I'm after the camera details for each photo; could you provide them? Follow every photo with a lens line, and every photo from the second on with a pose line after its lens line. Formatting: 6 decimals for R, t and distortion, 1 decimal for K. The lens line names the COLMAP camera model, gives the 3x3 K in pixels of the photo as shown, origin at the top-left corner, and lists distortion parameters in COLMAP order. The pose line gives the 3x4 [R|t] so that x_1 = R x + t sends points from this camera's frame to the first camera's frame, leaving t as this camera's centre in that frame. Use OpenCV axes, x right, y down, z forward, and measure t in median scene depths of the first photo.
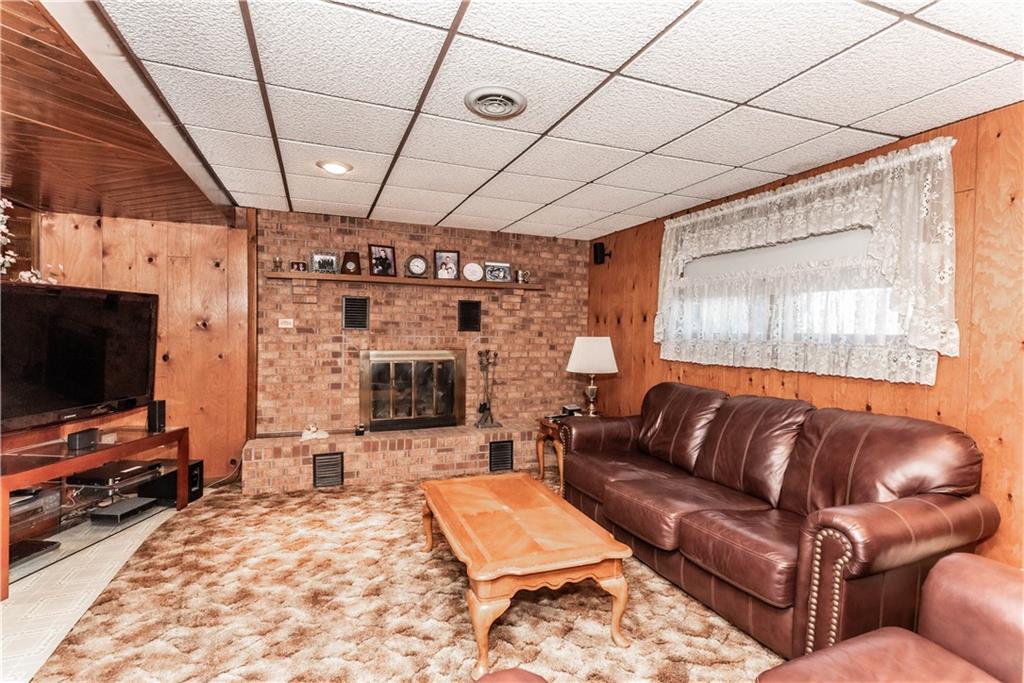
lens RADIAL K [[506.2, 0, 509.2], [0, 506.2, 335.9], [0, 0, 1]] dist [0.000297, -0.000272]
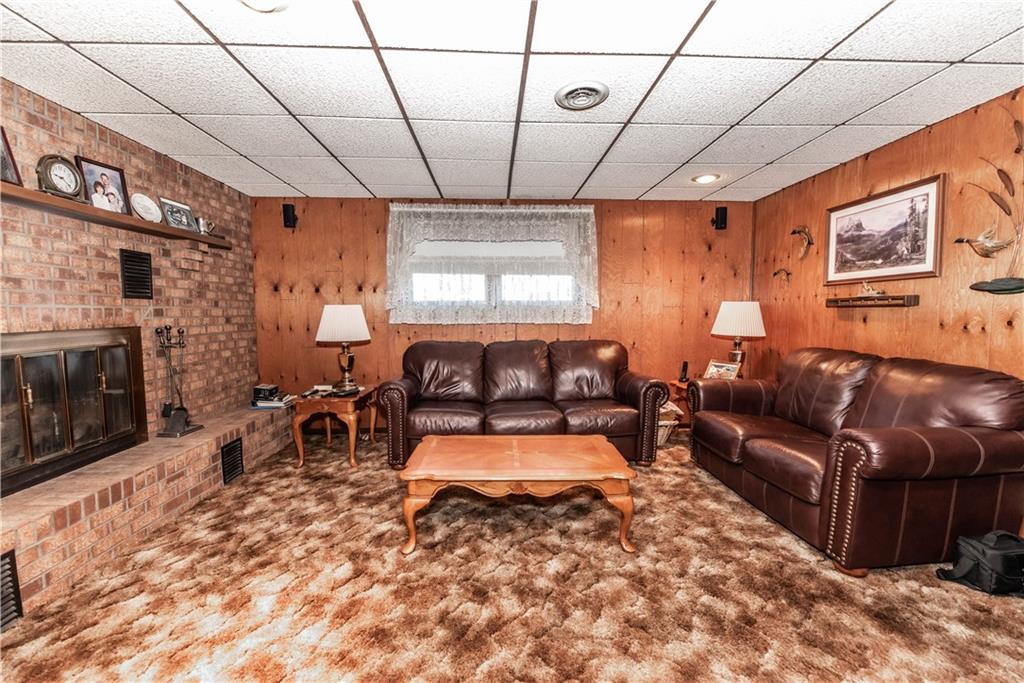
lens RADIAL K [[436.5, 0, 508.3], [0, 436.5, 339.7], [0, 0, 1]] dist [0.000271, -0.000384]
pose [[0.305439, -0.075621, 0.949204, -0.476101], [0.016412, 0.997112, 0.074157, 0.009930], [-0.952070, -0.007072, 0.305798, 0.374698]]
